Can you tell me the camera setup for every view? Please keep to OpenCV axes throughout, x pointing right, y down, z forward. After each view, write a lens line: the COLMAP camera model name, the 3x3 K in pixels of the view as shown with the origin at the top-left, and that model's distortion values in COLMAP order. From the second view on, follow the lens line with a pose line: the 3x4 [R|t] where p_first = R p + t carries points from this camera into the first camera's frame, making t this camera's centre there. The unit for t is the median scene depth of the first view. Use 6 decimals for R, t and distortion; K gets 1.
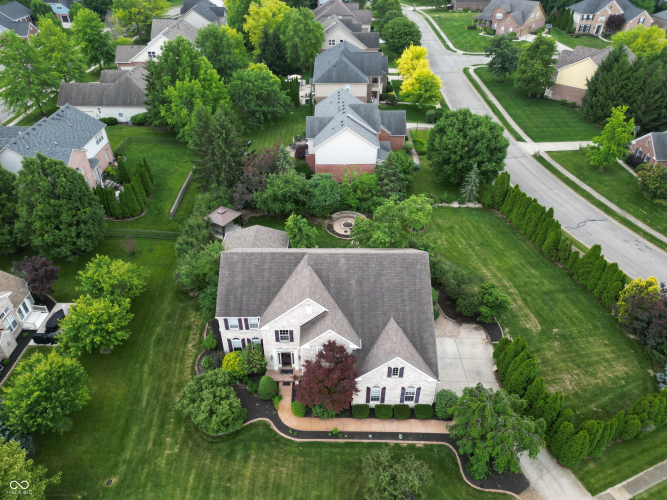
lens RADIAL K [[471.9, 0, 333.5], [0, 471.9, 250.0], [0, 0, 1]] dist [0.028354, -0.008161]
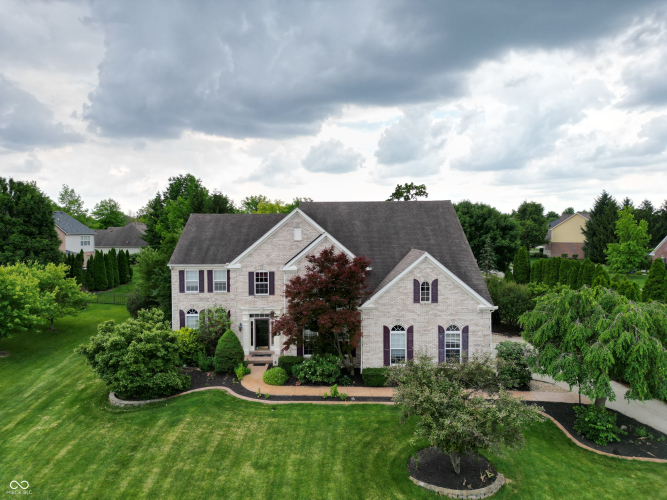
lens RADIAL K [[471.9, 0, 333.5], [0, 471.9, 250.0], [0, 0, 1]] dist [0.028354, -0.008161]
pose [[0.999980, -0.006300, -0.000390, 0.003525], [0.005031, 0.832874, -0.553440, 0.544270], [0.003812, 0.553427, 0.832889, 0.400289]]
